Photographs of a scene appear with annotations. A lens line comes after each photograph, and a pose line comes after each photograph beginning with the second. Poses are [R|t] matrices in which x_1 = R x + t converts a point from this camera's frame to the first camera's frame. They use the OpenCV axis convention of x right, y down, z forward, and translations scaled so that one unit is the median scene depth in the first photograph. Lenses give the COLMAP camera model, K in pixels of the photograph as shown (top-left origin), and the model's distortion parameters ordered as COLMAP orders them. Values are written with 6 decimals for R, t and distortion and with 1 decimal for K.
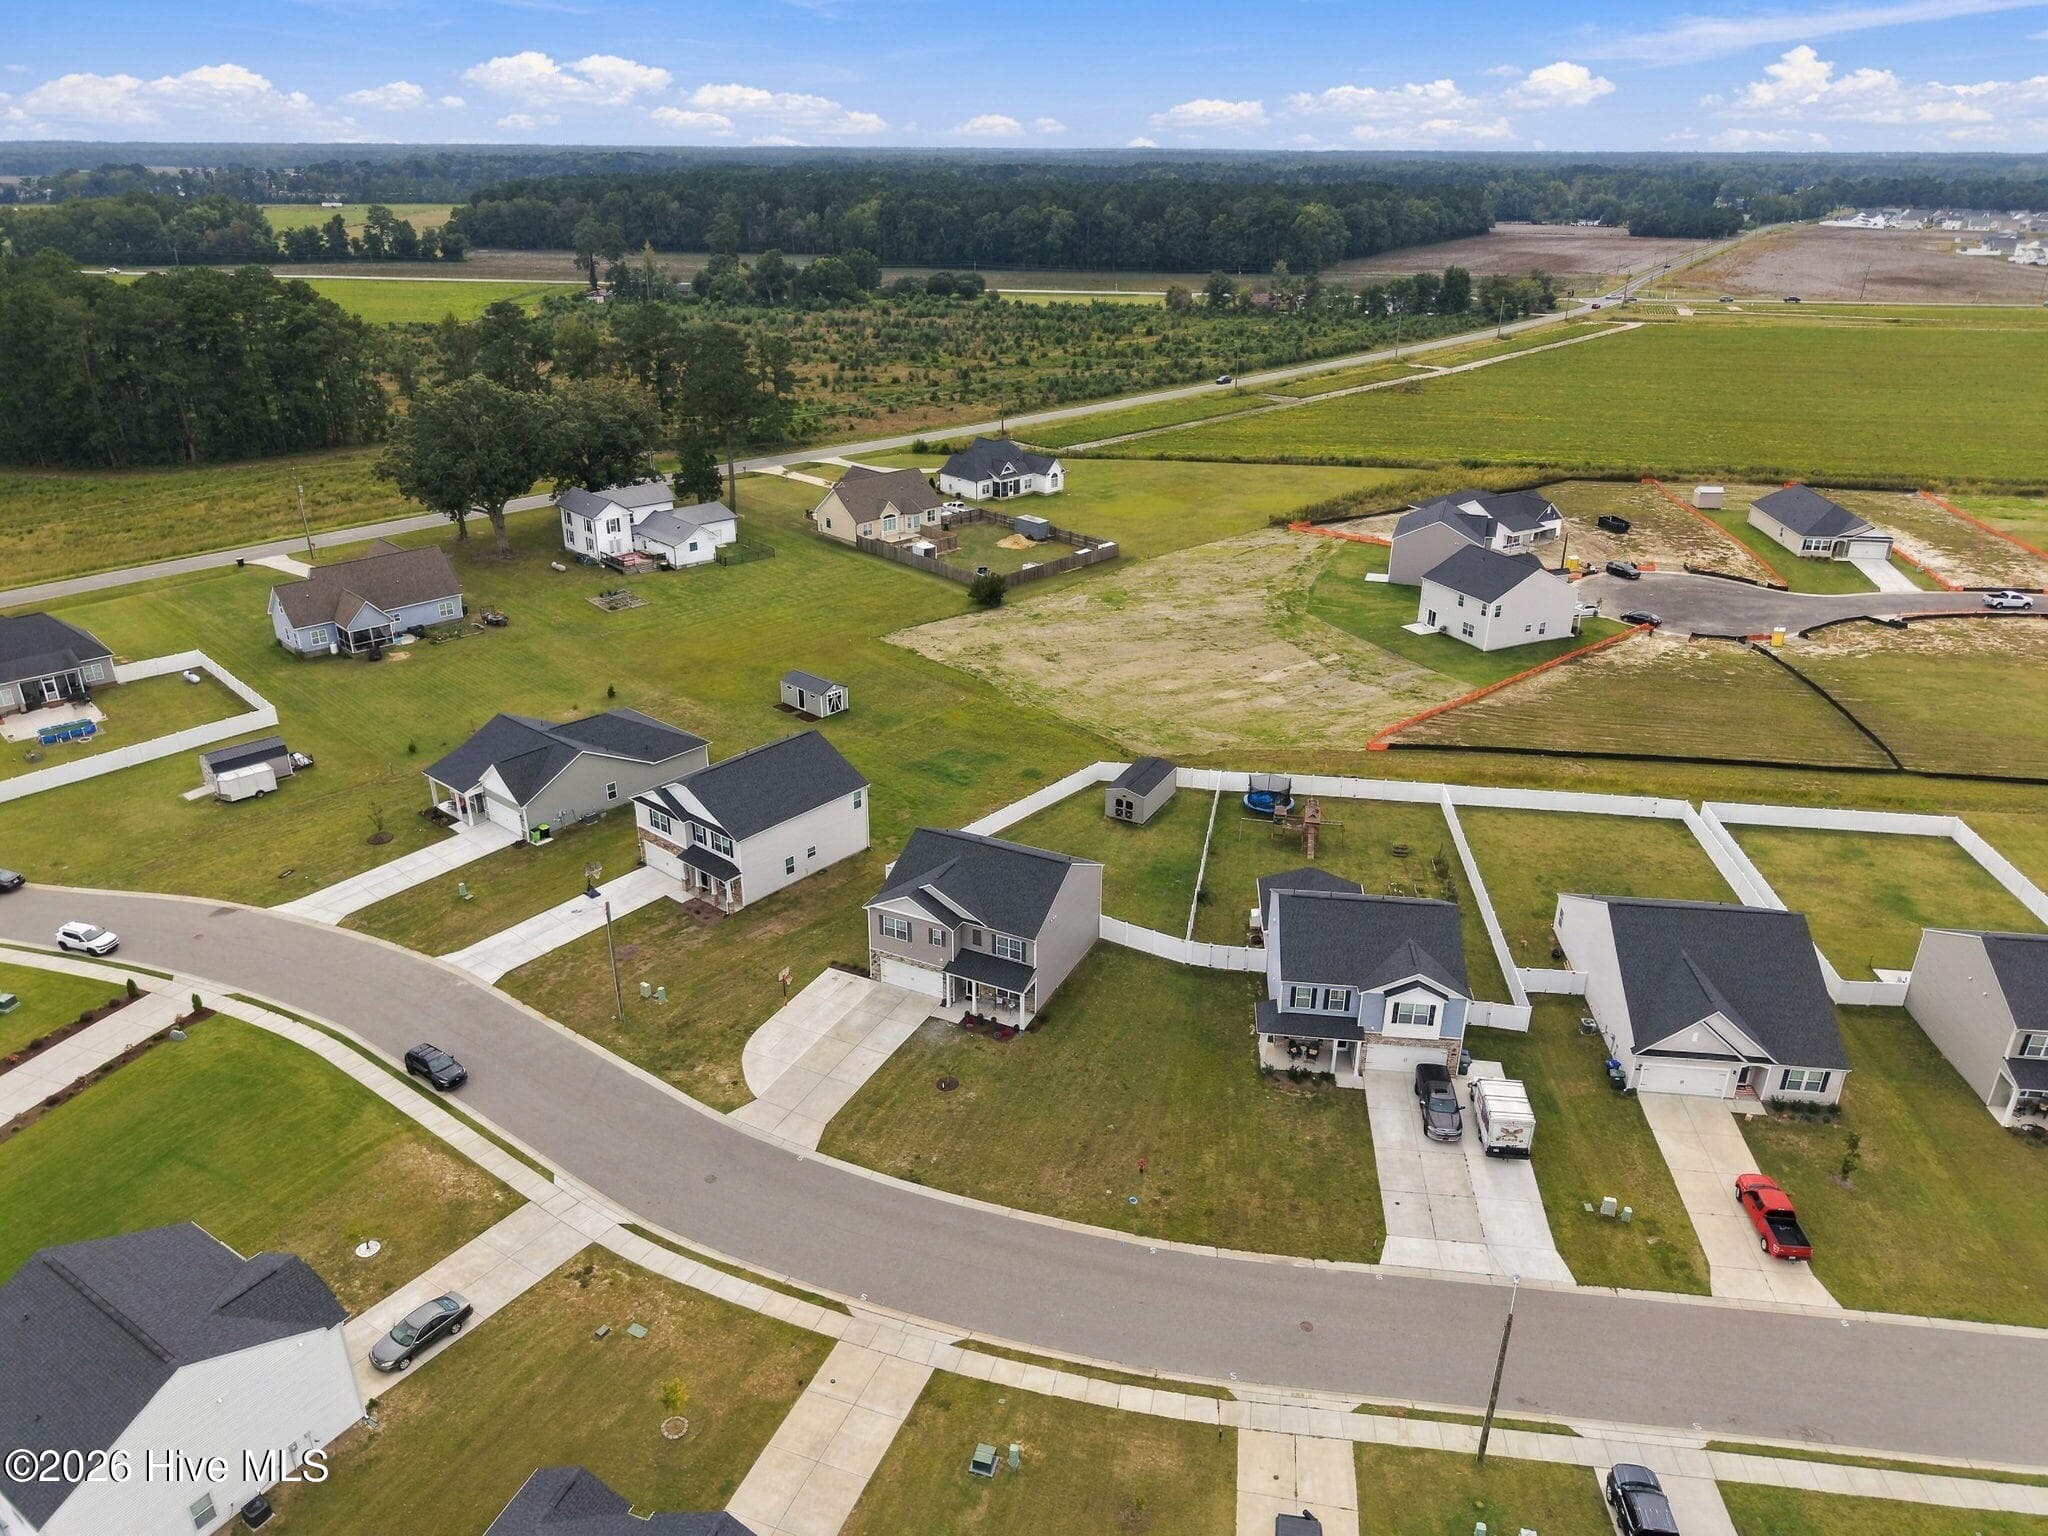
lens RADIAL K [[1406.9, 0, 1023.6], [0, 1406.9, 683.9], [0, 0, 1]] dist [0.034667, 0.000108]
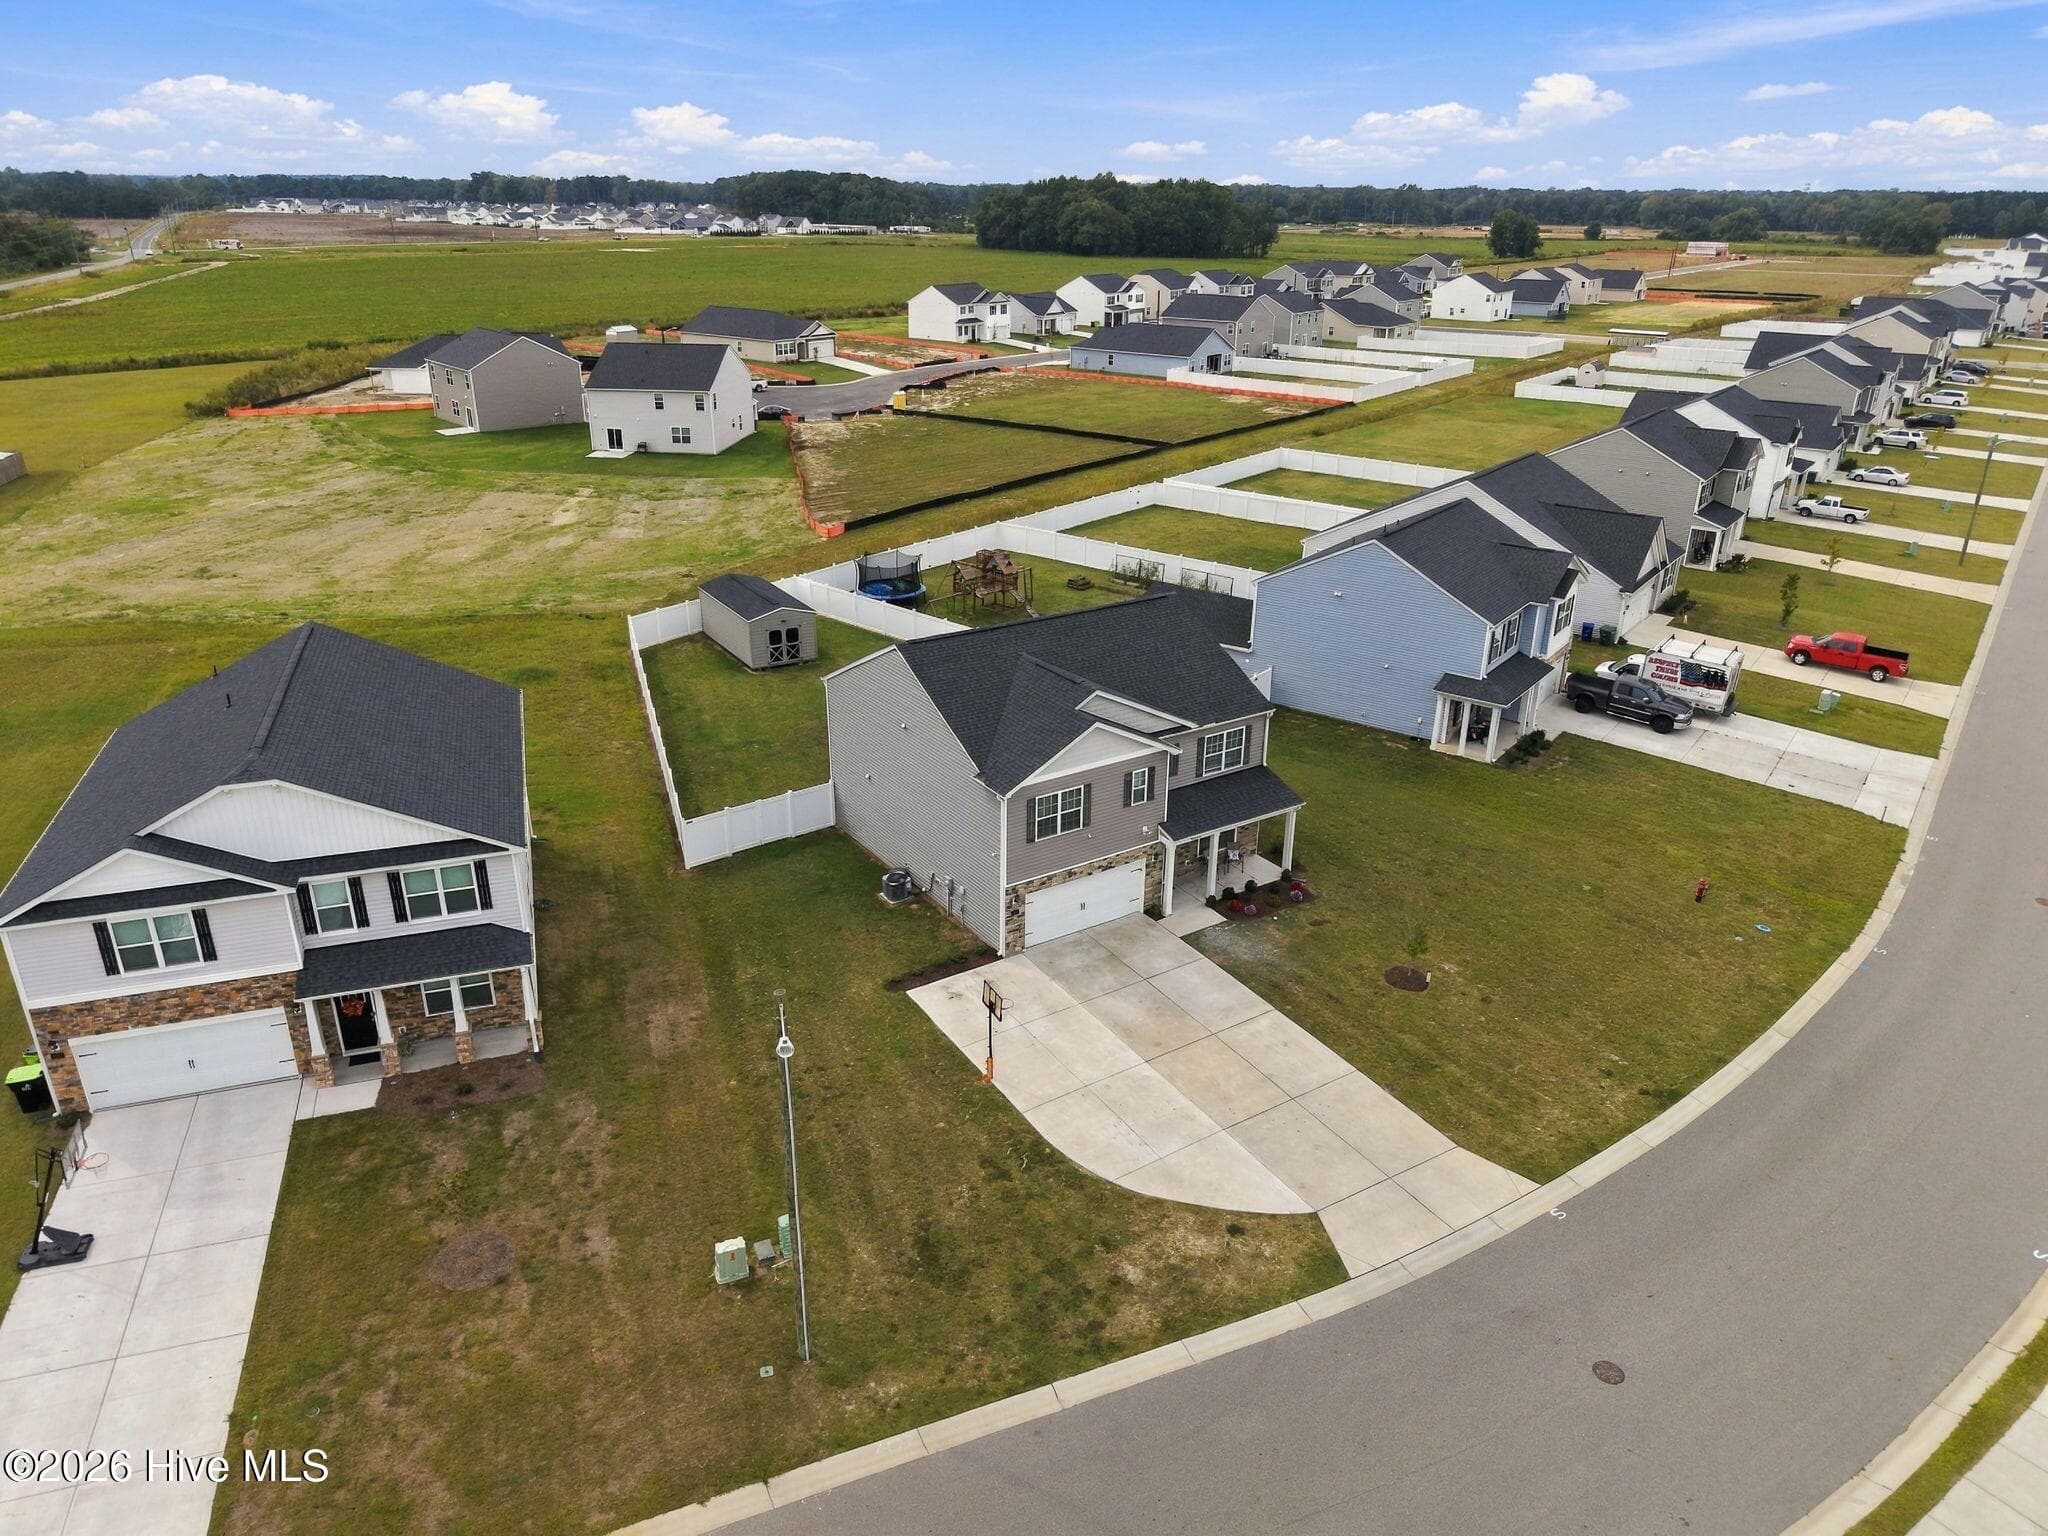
lens RADIAL K [[1402.1, 0, 1031.6], [0, 1402.1, 712.0], [0, 0, 1]] dist [0.004268, -0.001232]
pose [[0.507815, -0.303864, 0.806096, -0.401305], [0.300699, 0.939394, 0.164680, 0.055407], [-0.807282, 0.158766, 0.568409, 0.645541]]
